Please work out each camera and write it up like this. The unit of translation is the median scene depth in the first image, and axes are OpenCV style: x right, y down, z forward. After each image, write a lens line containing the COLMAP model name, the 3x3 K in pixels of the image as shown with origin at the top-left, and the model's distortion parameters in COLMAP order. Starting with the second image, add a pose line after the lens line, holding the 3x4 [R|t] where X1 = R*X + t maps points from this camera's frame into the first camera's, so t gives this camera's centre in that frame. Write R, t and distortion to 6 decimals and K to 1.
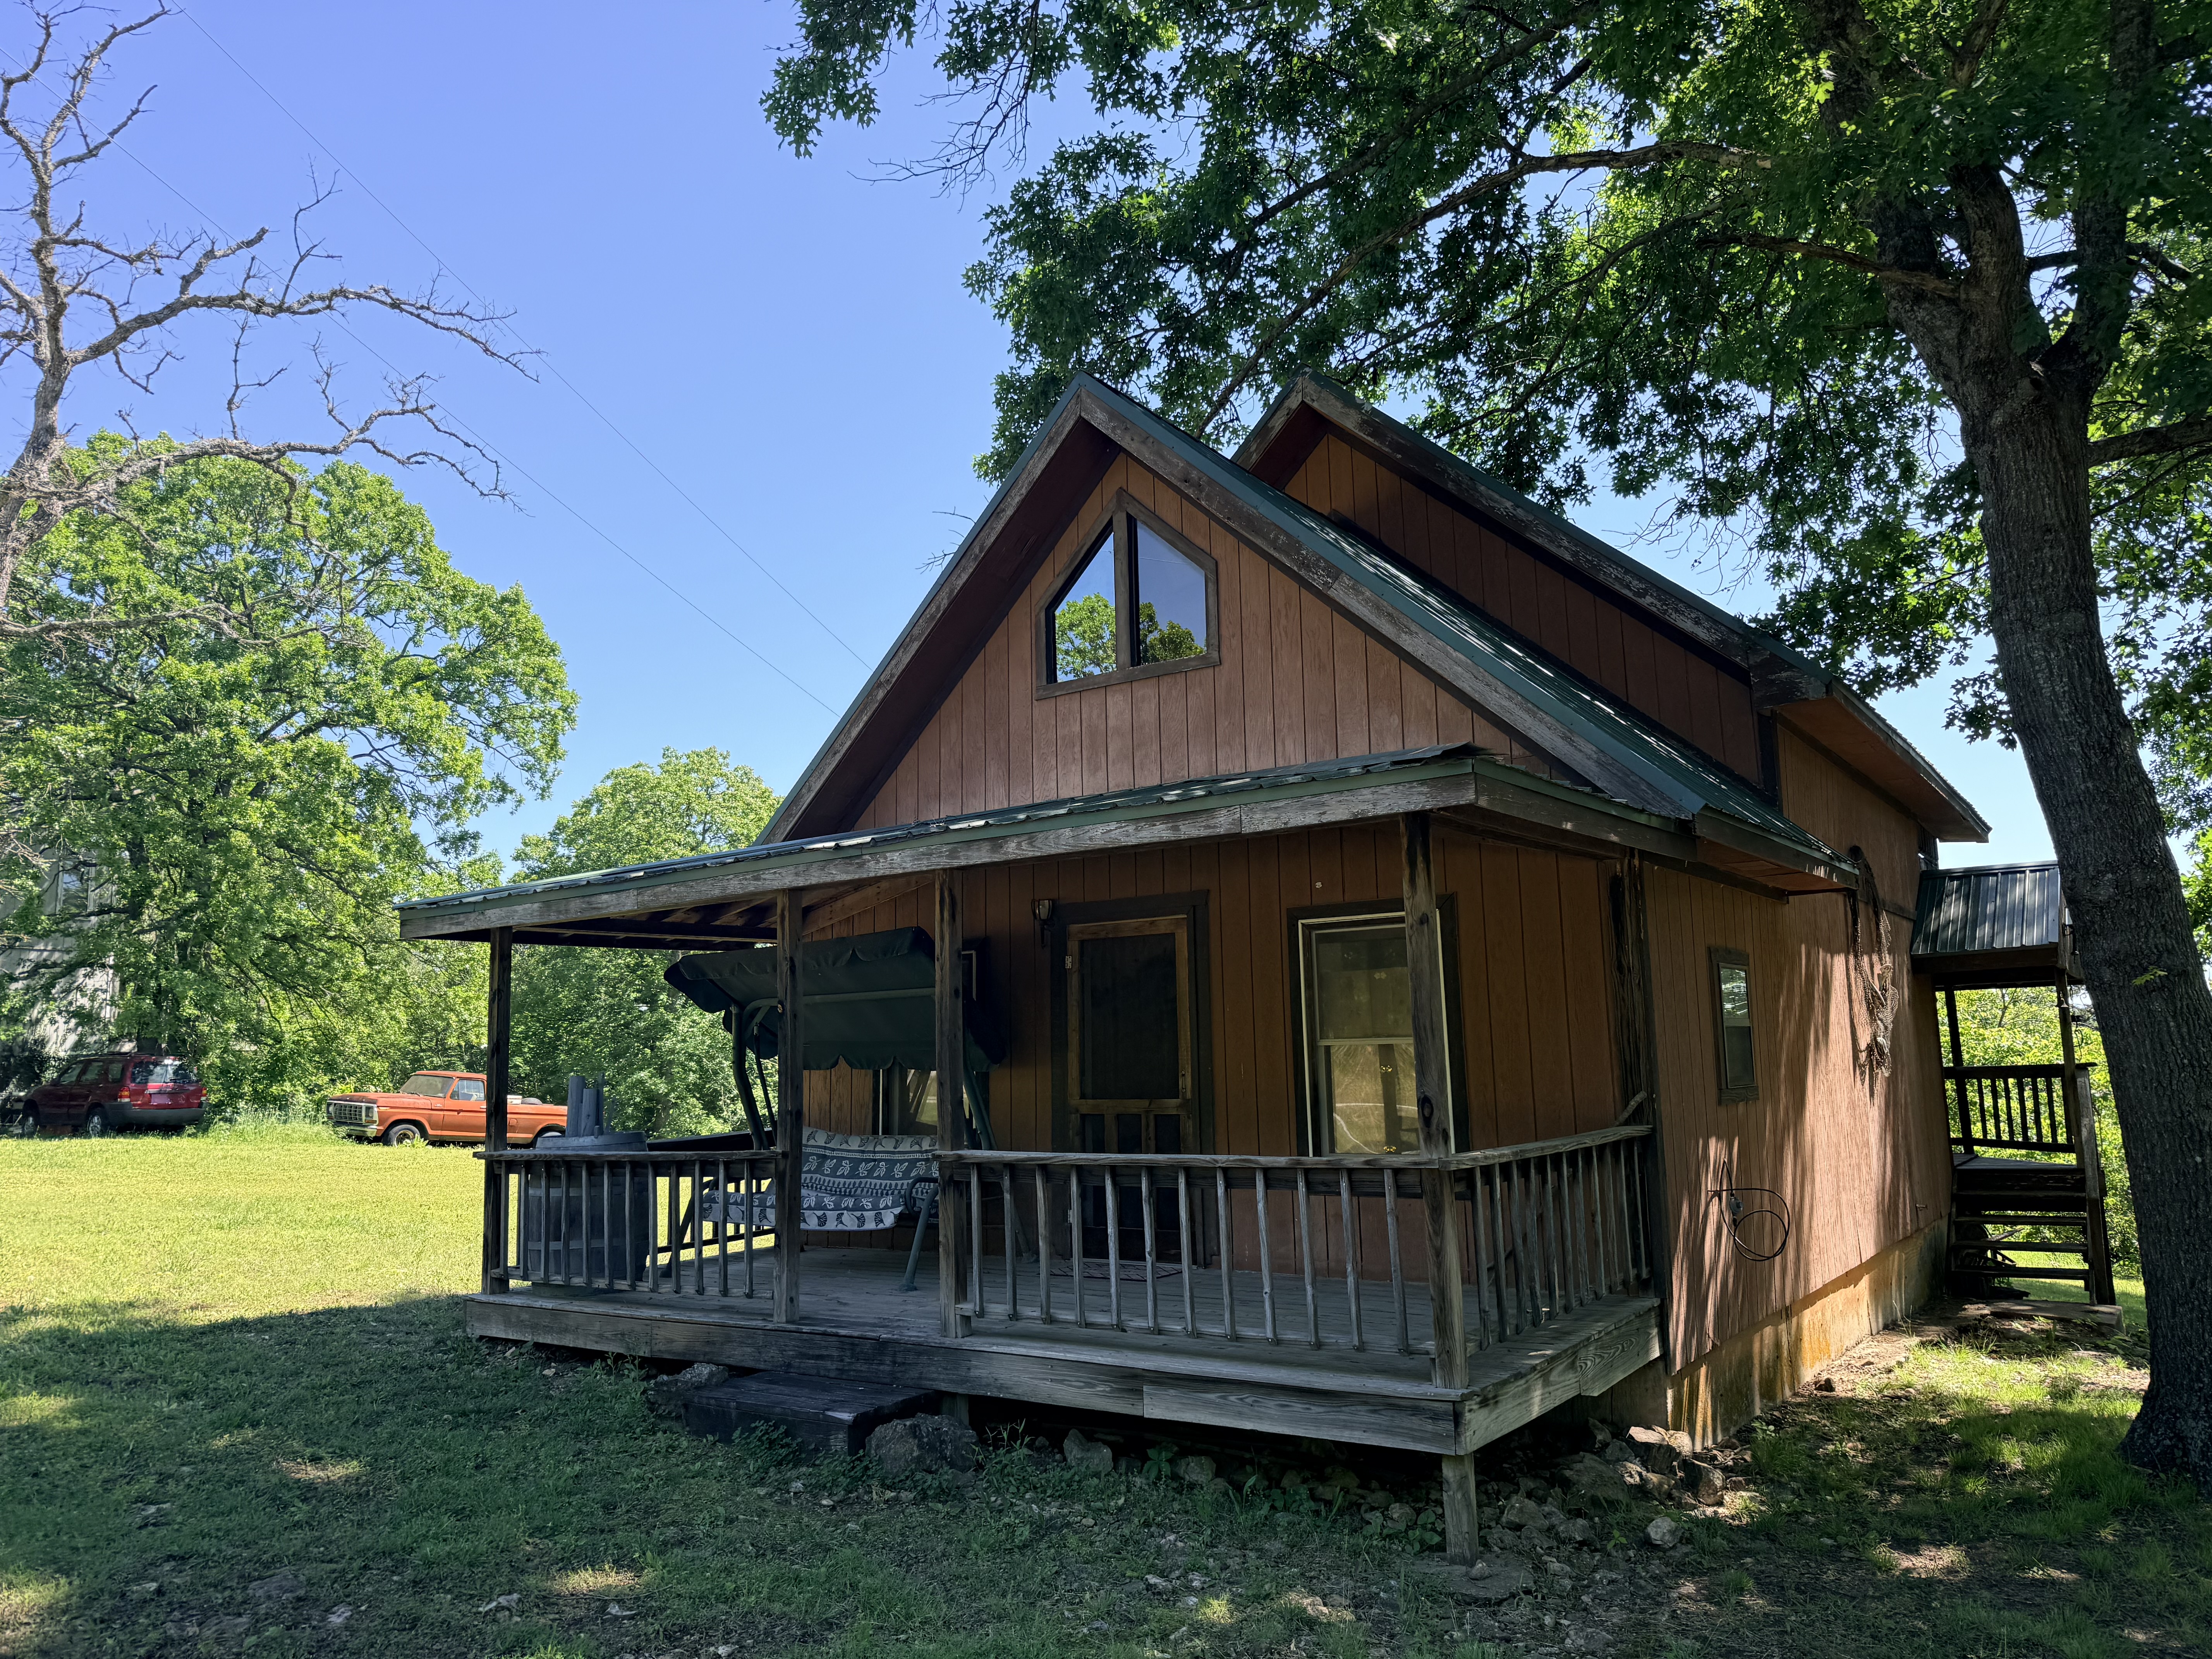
lens RADIAL K [[1598.0, 0, 1102.0], [0, 1598.0, 876.6], [0, 0, 1]] dist [0.061610, -0.000885]
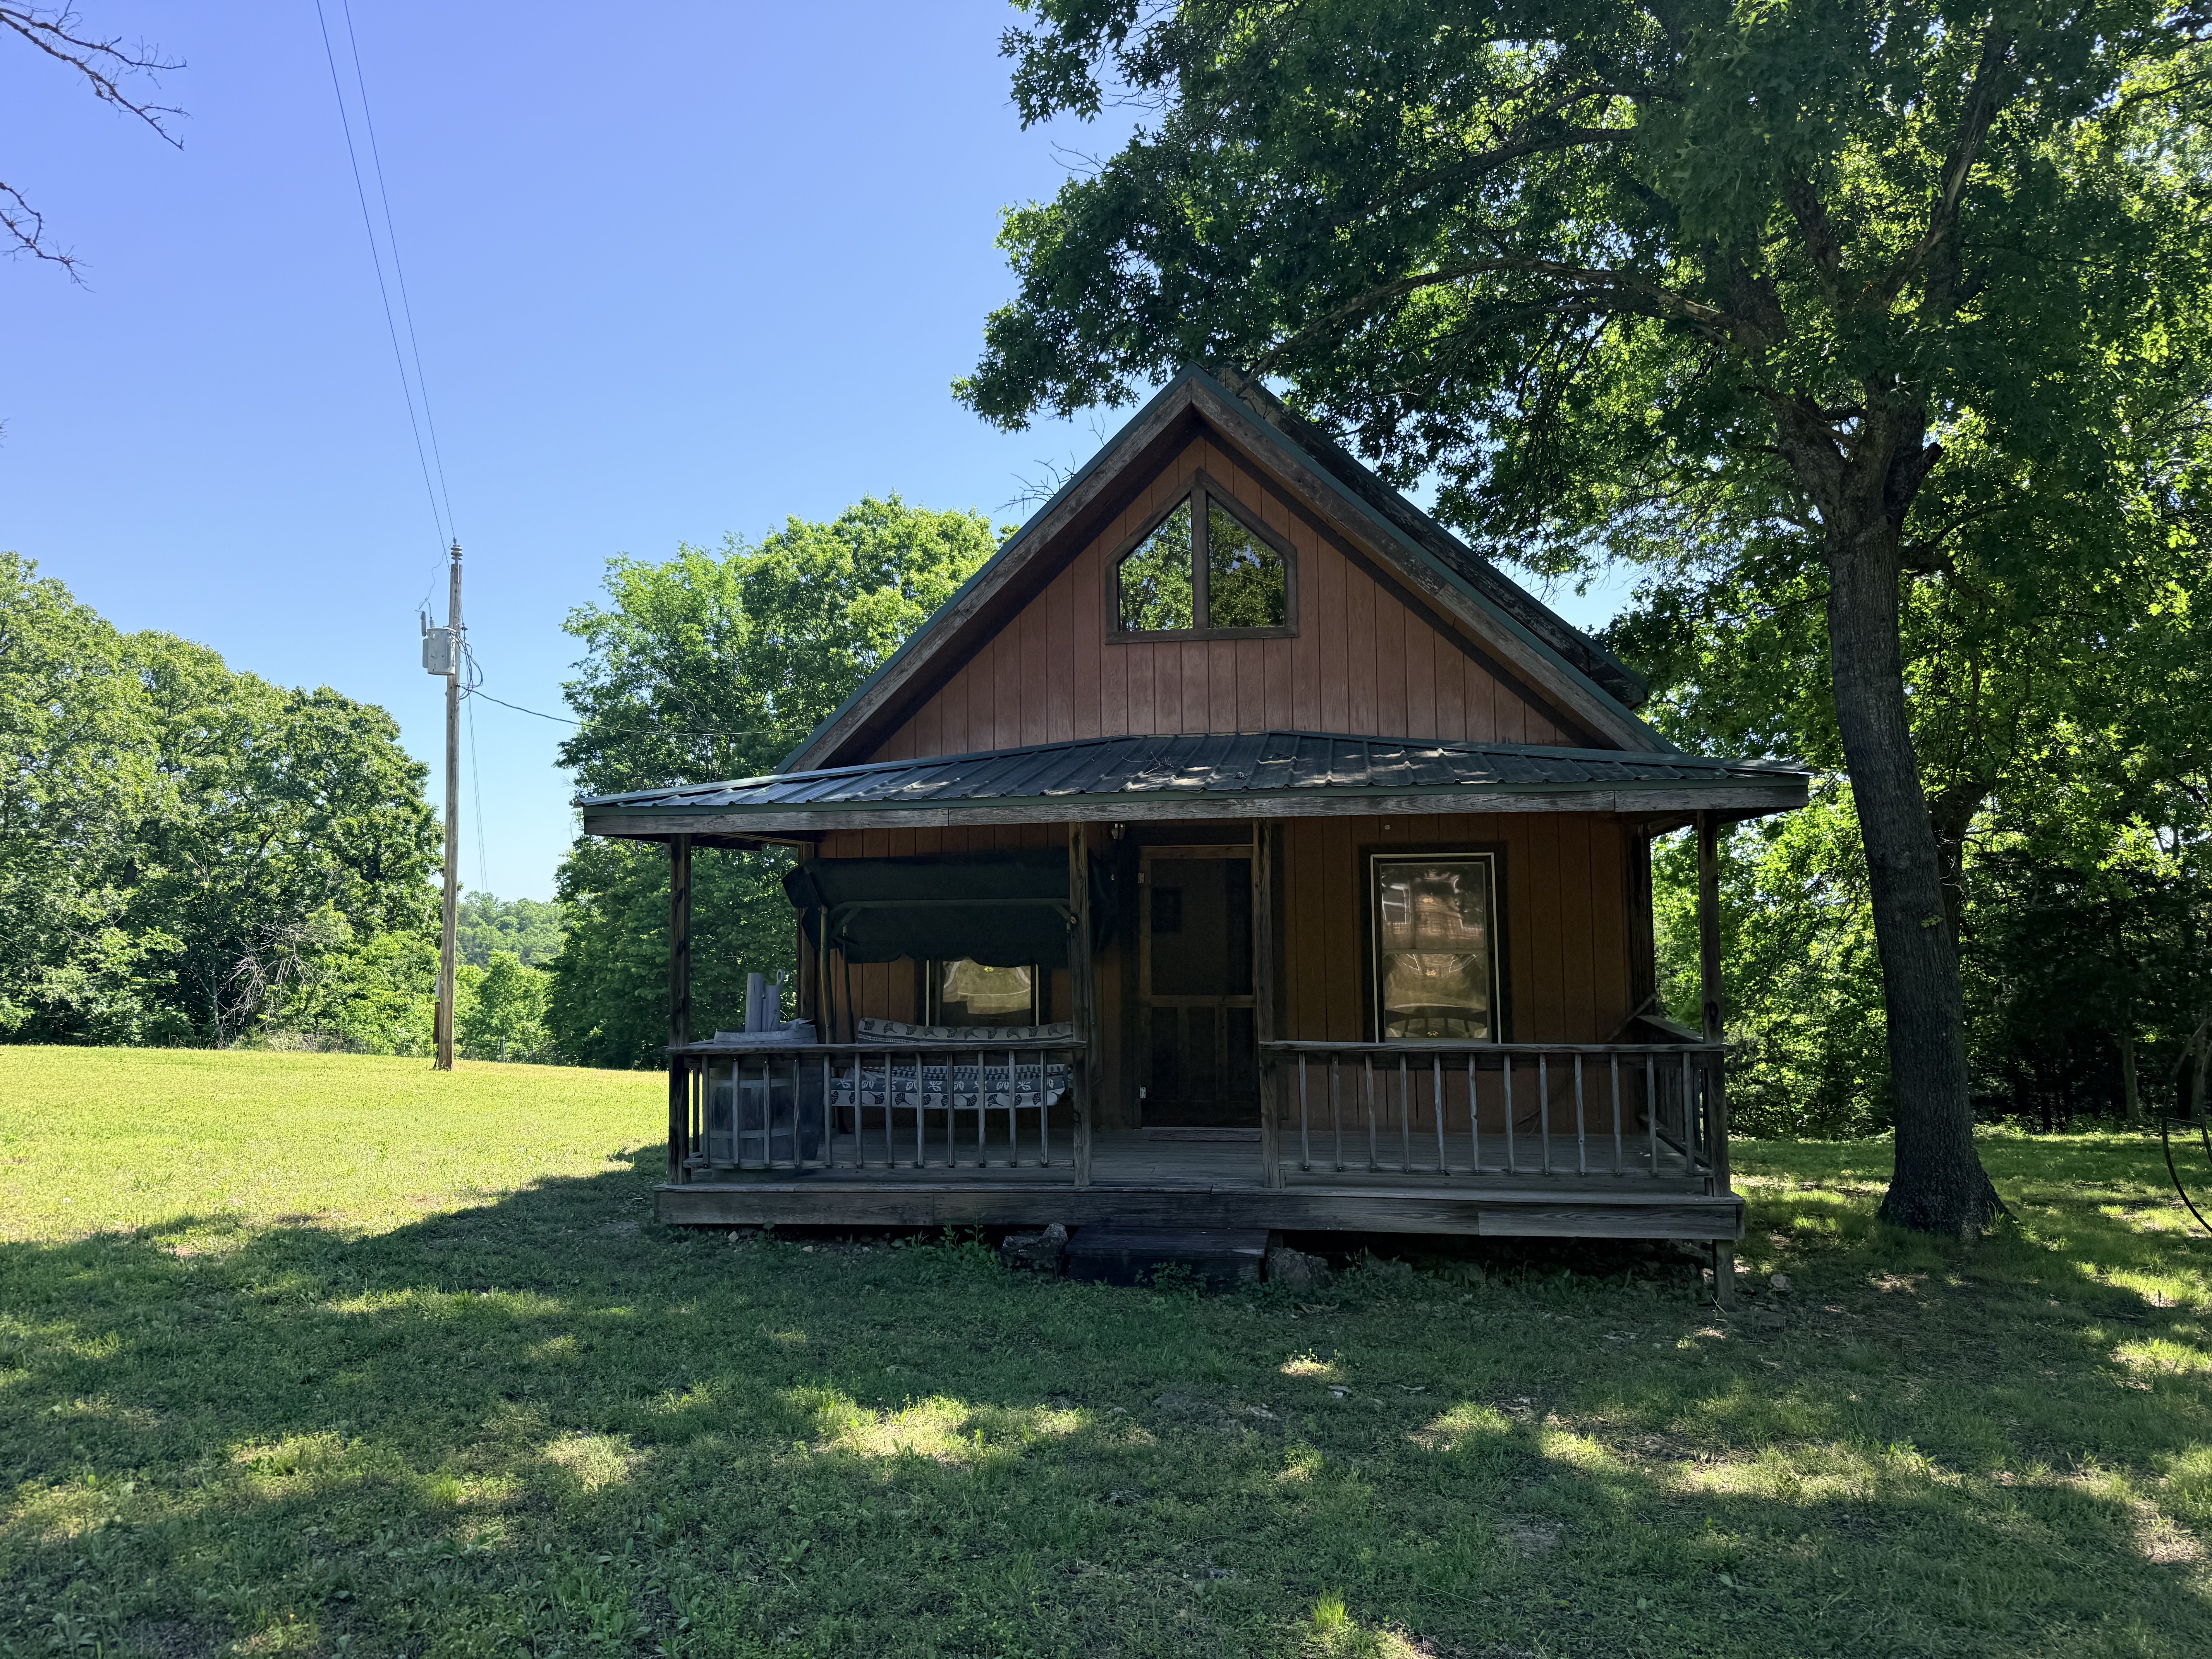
lens RADIAL K [[1598.0, 0, 1102.0], [0, 1598.0, 876.6], [0, 0, 1]] dist [0.061610, -0.000885]
pose [[0.902037, 0.032468, 0.430437, -0.601049], [-0.064667, 0.996078, 0.060383, -0.017525], [-0.426788, -0.082303, 0.900599, -0.038658]]
